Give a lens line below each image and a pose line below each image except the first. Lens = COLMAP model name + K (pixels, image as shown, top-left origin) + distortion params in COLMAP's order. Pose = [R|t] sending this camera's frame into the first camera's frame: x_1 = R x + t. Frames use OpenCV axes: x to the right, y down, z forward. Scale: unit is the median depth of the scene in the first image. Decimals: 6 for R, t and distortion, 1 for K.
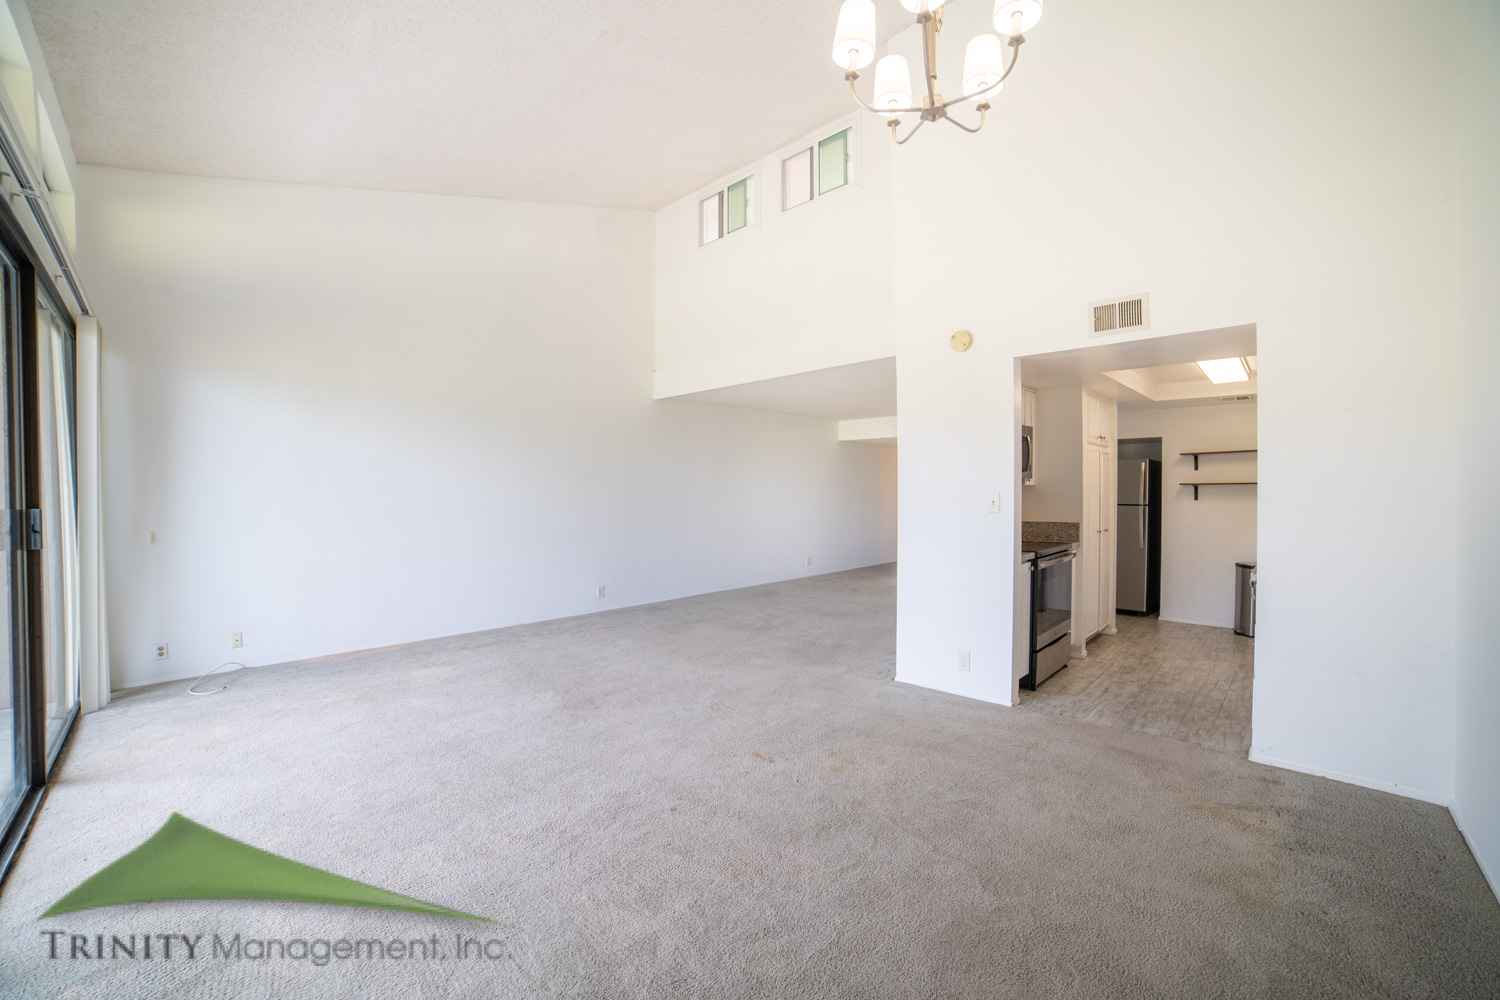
lens RADIAL K [[642.0, 0, 750.0], [0, 642.0, 500.0], [0, 0, 1]] dist [-0.041037, -0.000014]
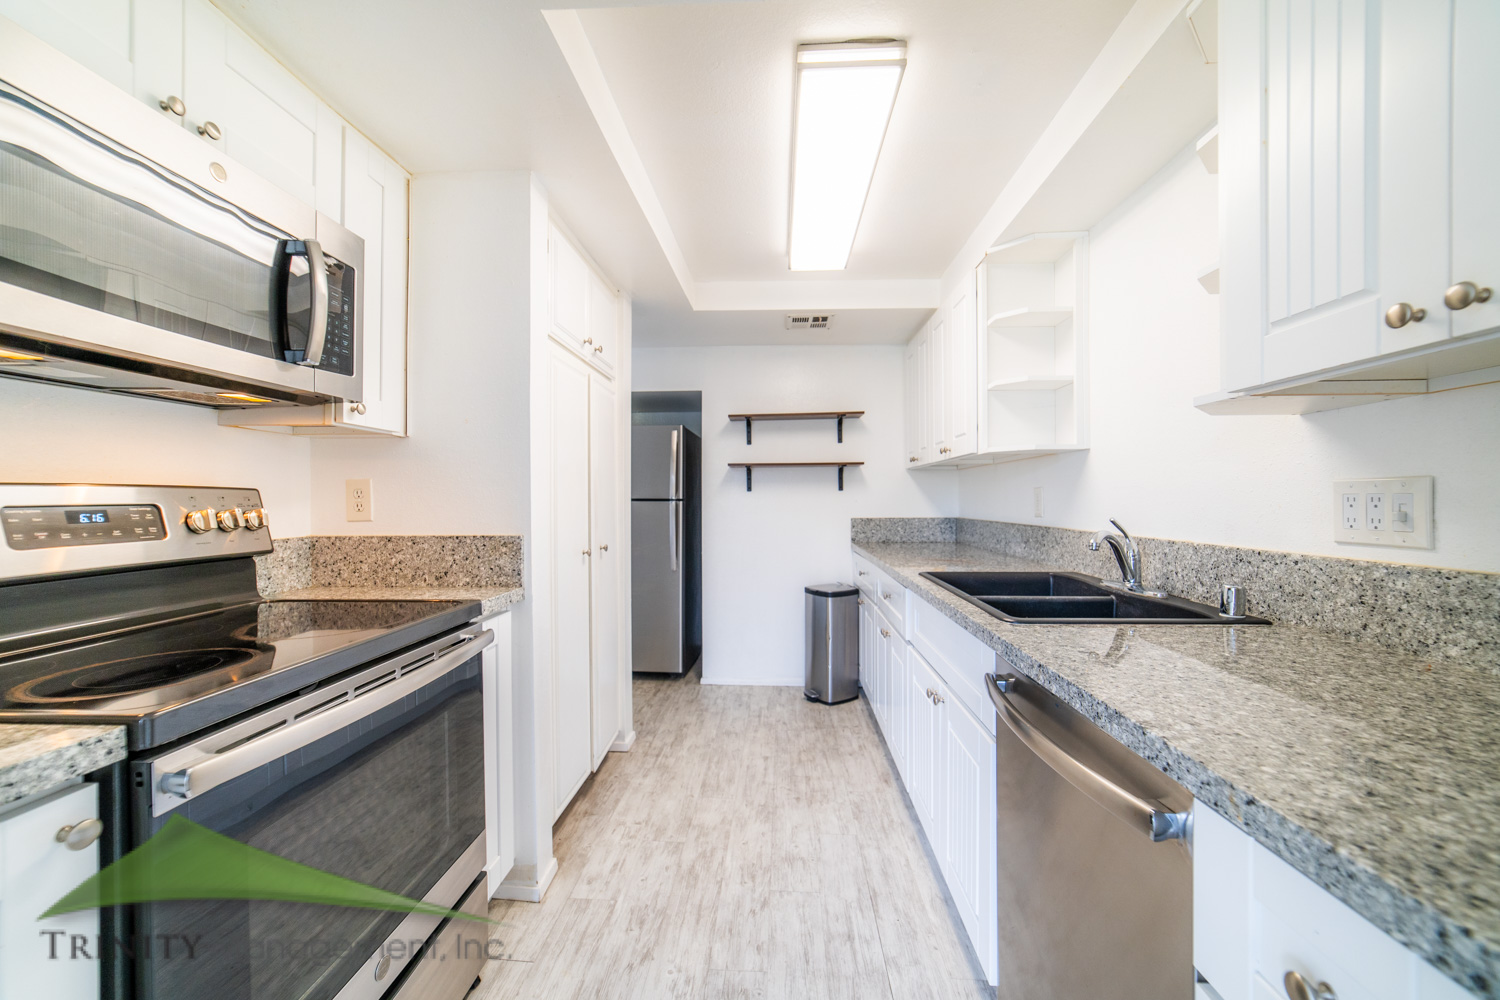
lens RADIAL K [[642.0, 0, 750.0], [0, 642.0, 500.0], [0, 0, 1]] dist [-0.041037, -0.000014]
pose [[0.784264, -0.002997, 0.620420, 0.312548], [0.013299, 0.999840, -0.011981, 0.017110], [-0.620285, 0.017647, 0.784178, 0.499213]]
